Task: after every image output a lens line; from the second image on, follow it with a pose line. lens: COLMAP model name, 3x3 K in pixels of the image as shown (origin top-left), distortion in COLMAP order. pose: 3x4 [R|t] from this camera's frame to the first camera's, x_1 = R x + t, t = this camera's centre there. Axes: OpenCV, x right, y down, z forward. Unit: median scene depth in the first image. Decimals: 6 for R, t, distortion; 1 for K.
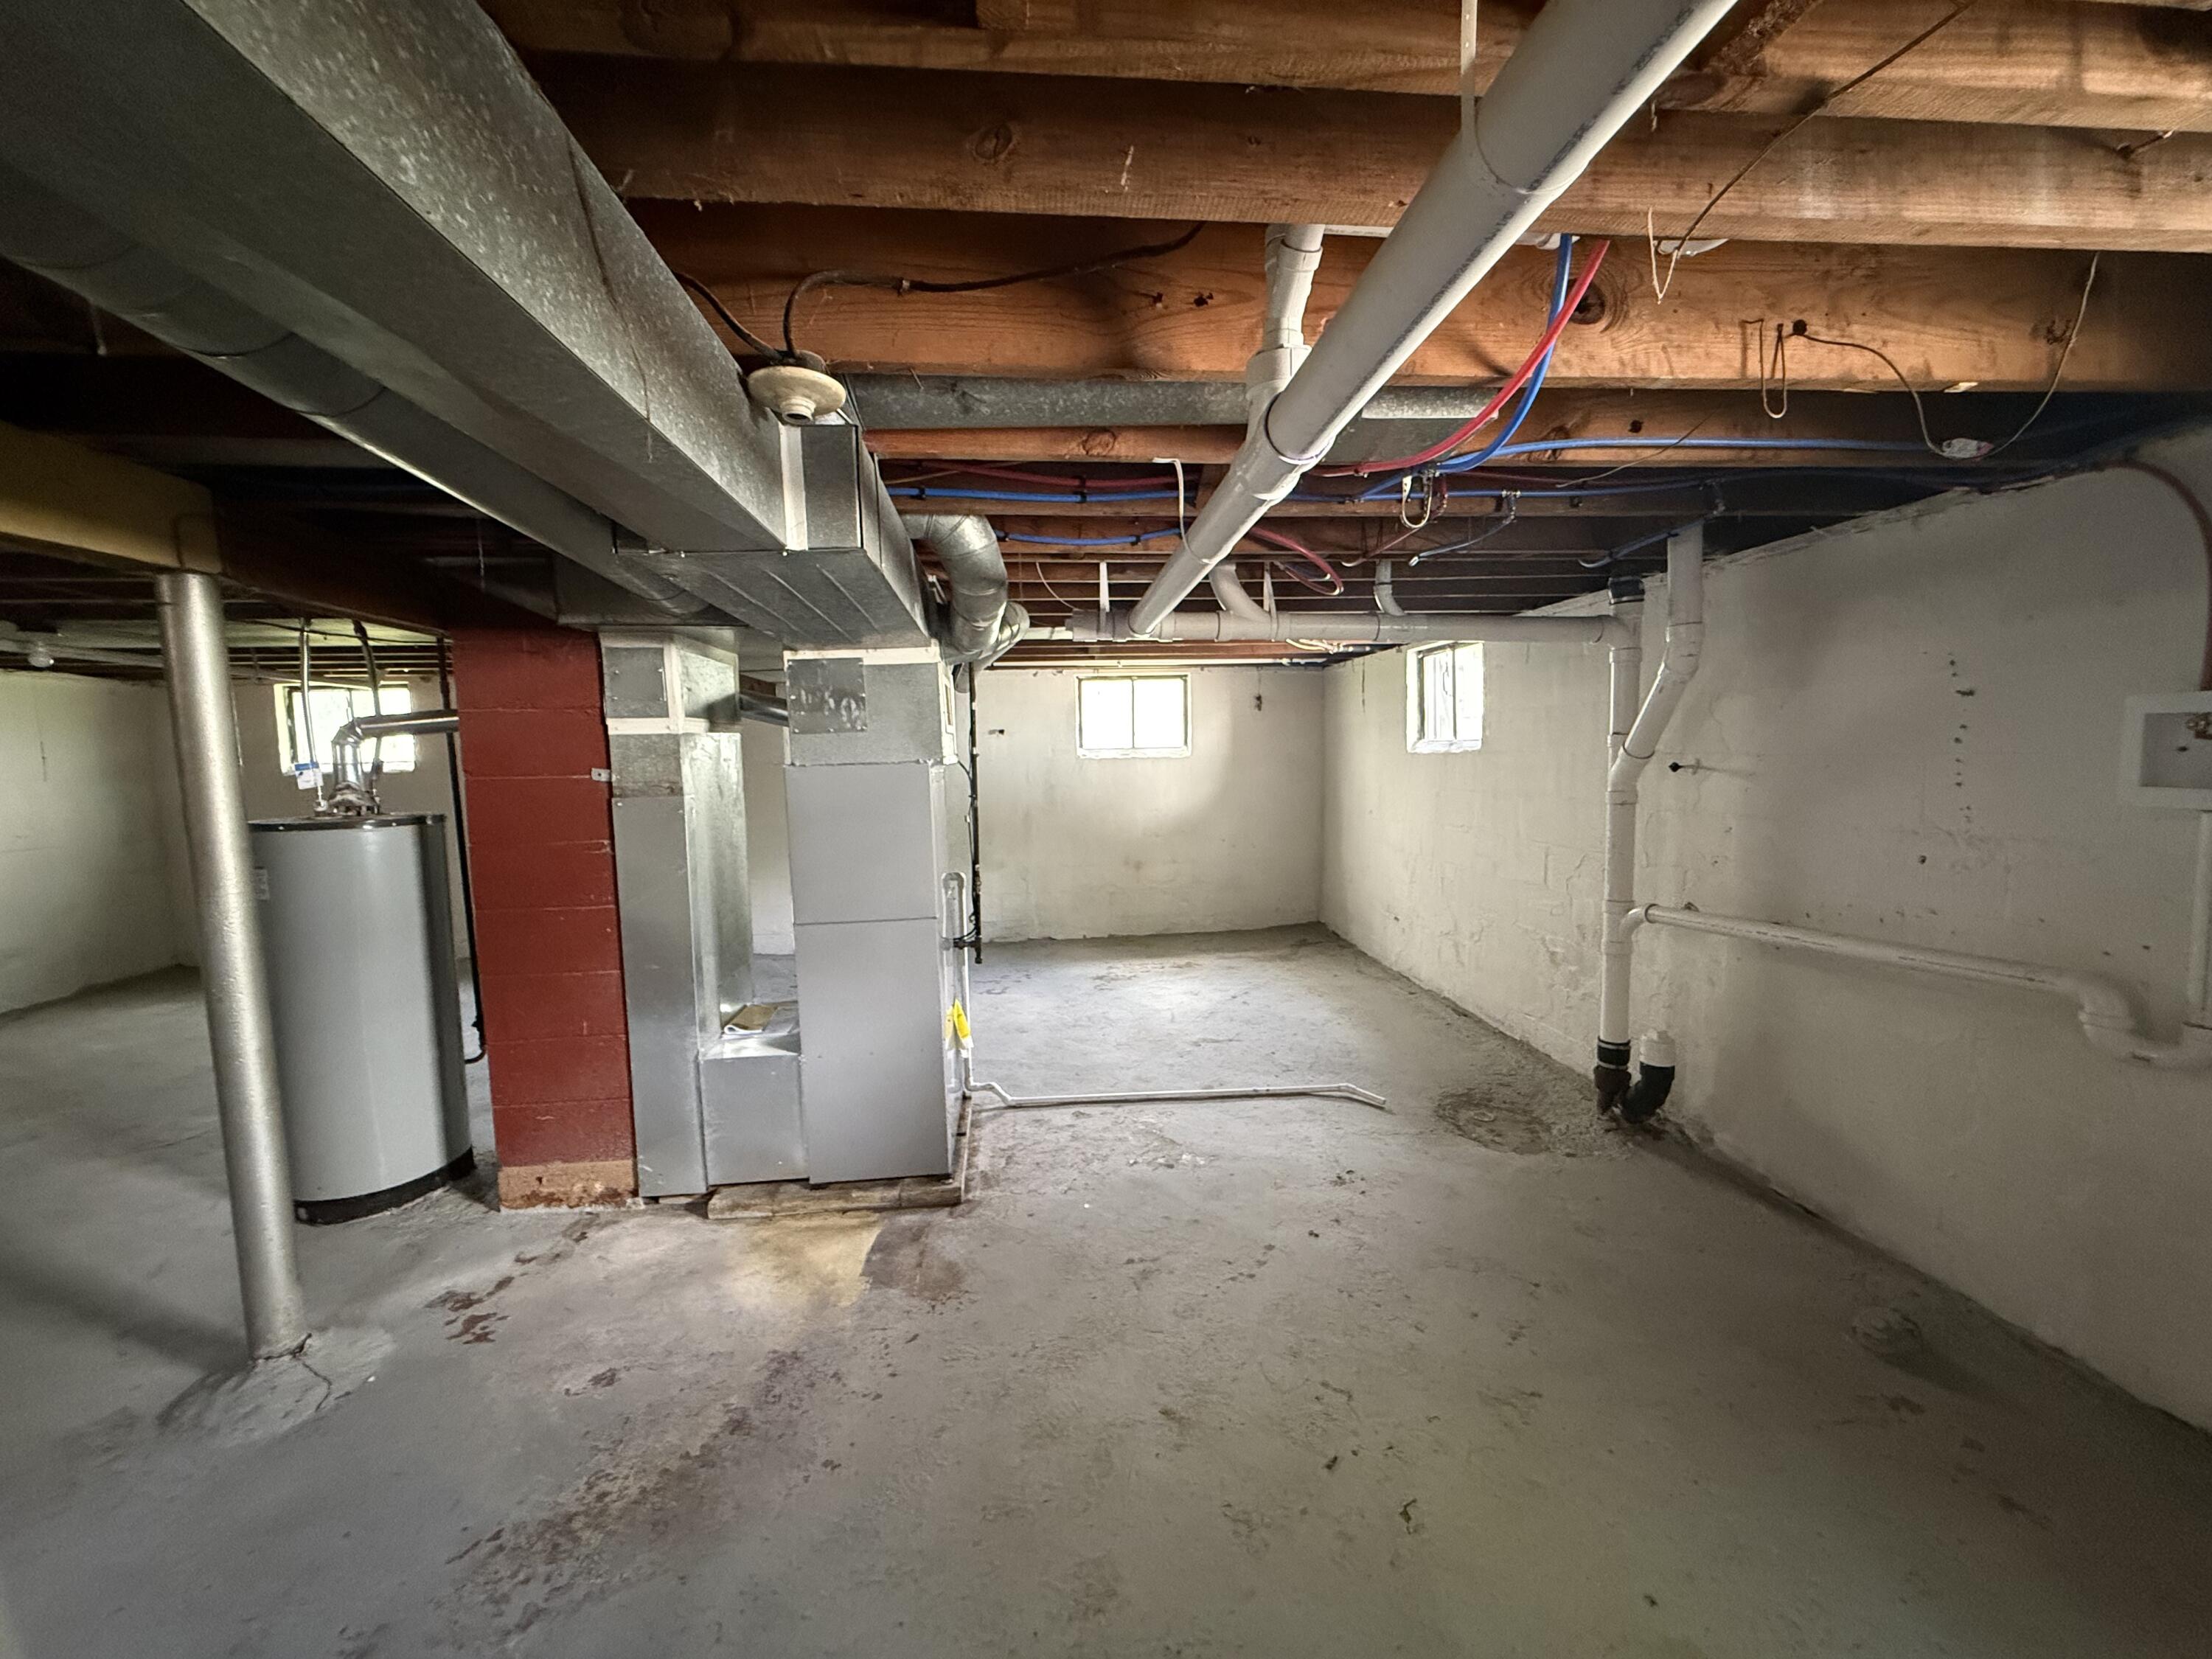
lens RADIAL K [[876.7, 0, 1100.3], [0, 876.7, 834.9], [0, 0, 1]] dist [0.000695, -0.000290]
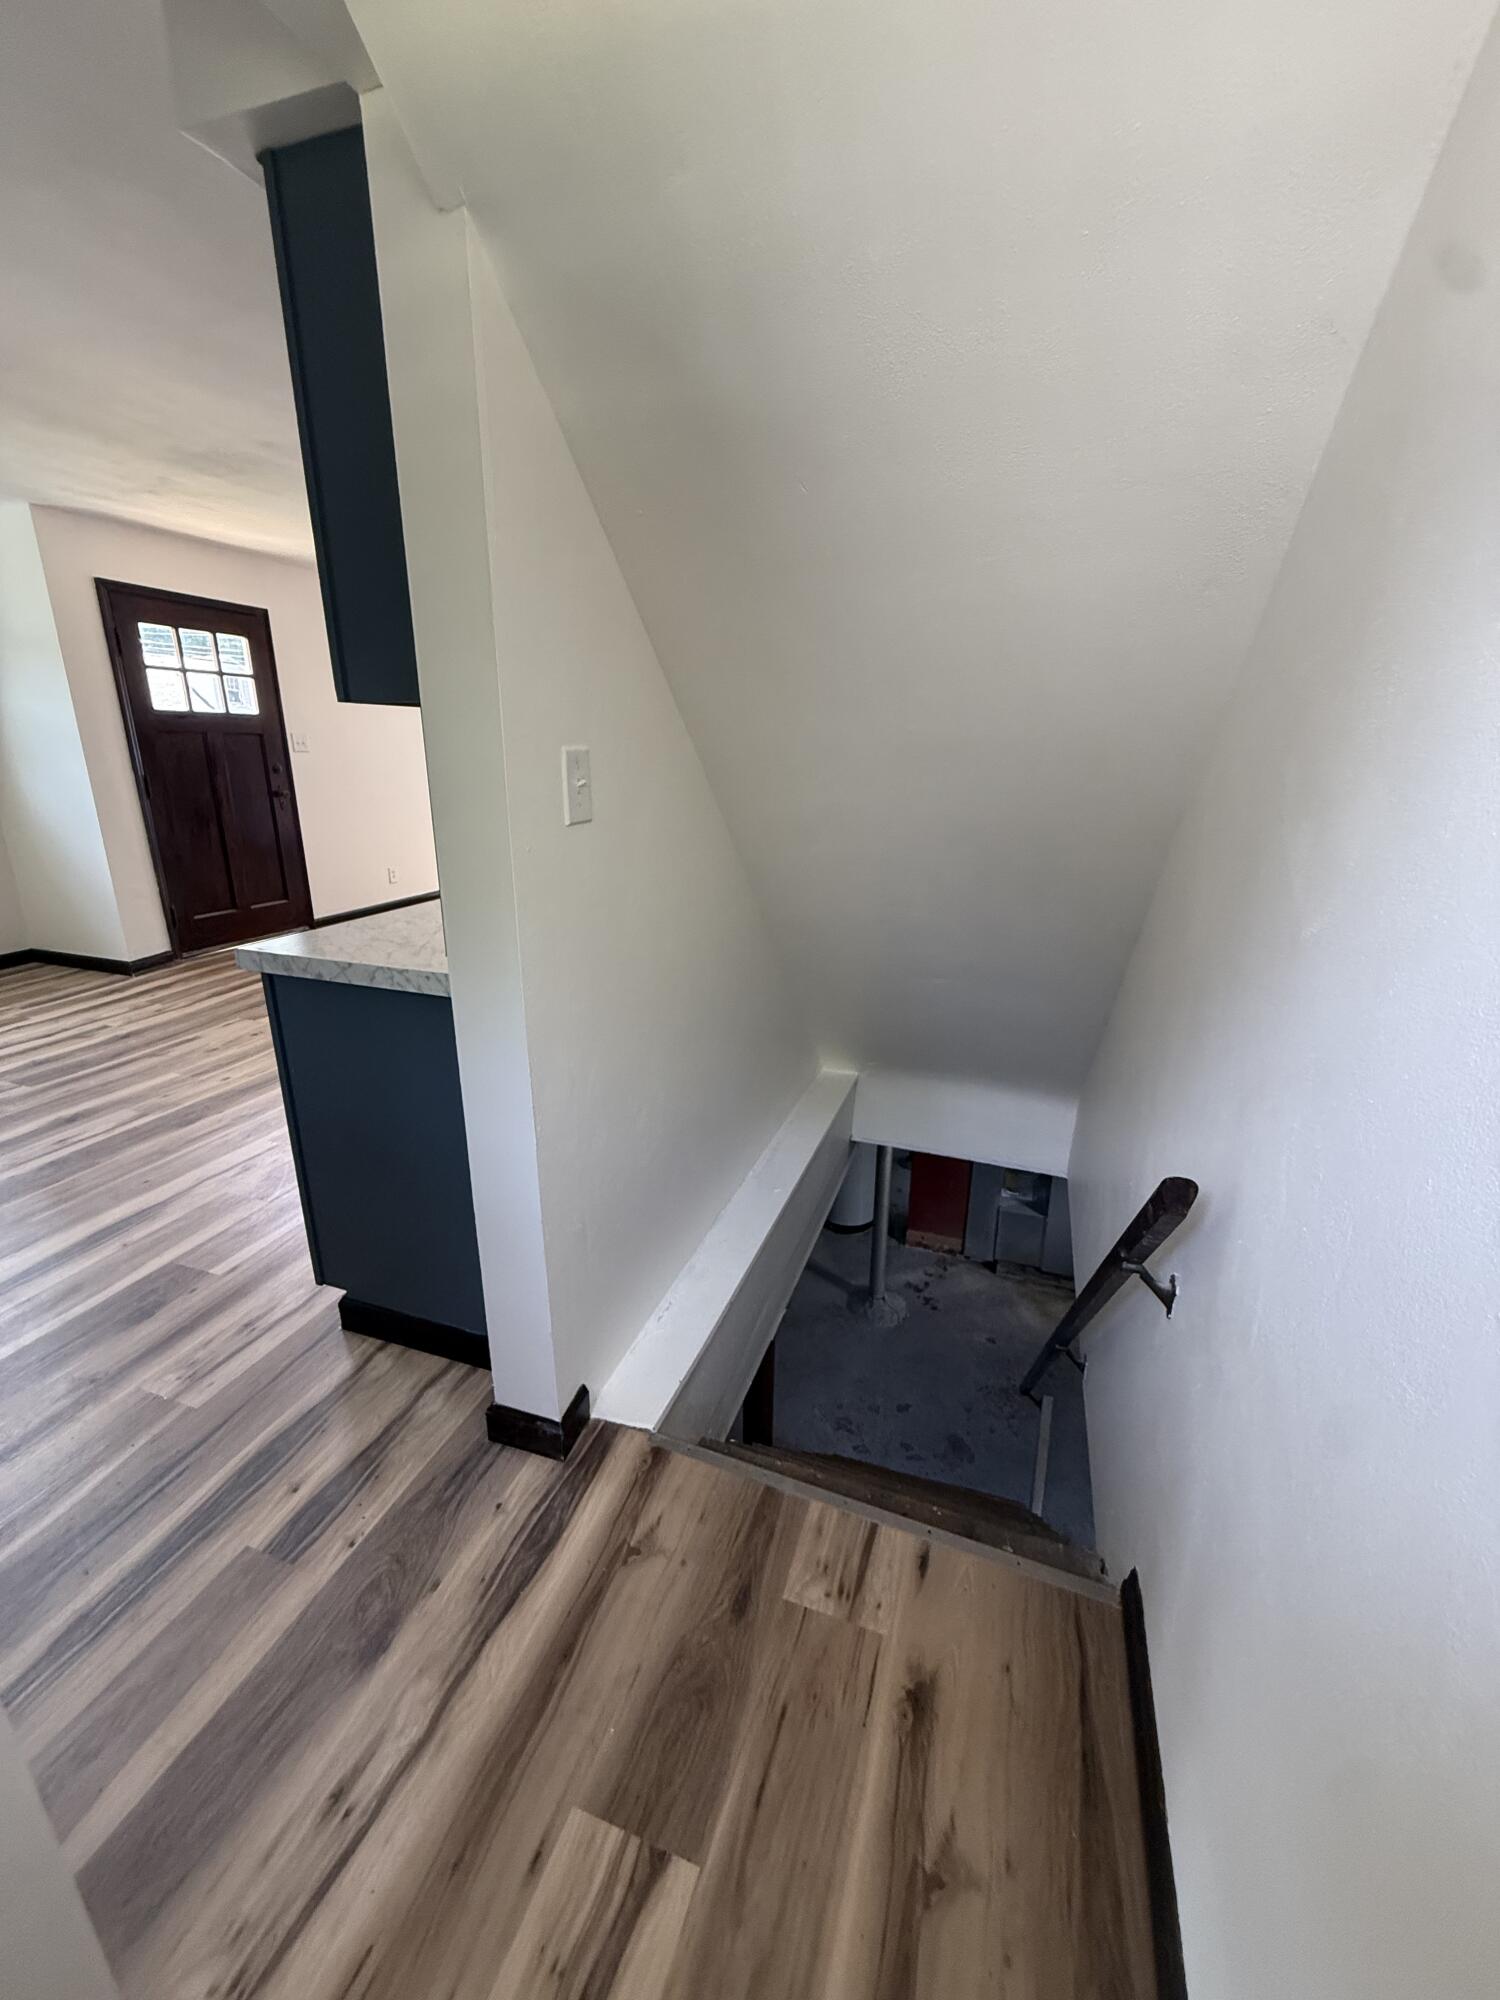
lens RADIAL K [[792.7, 0, 750.6], [0, 792.7, 995.3], [0, 0, 1]] dist [0.000695, -0.000290]
pose [[0.911104, 0.153823, -0.382399, -0.347946], [-0.069955, 0.972002, 0.224320, -0.687142], [0.406198, -0.177628, 0.896355, -0.983180]]
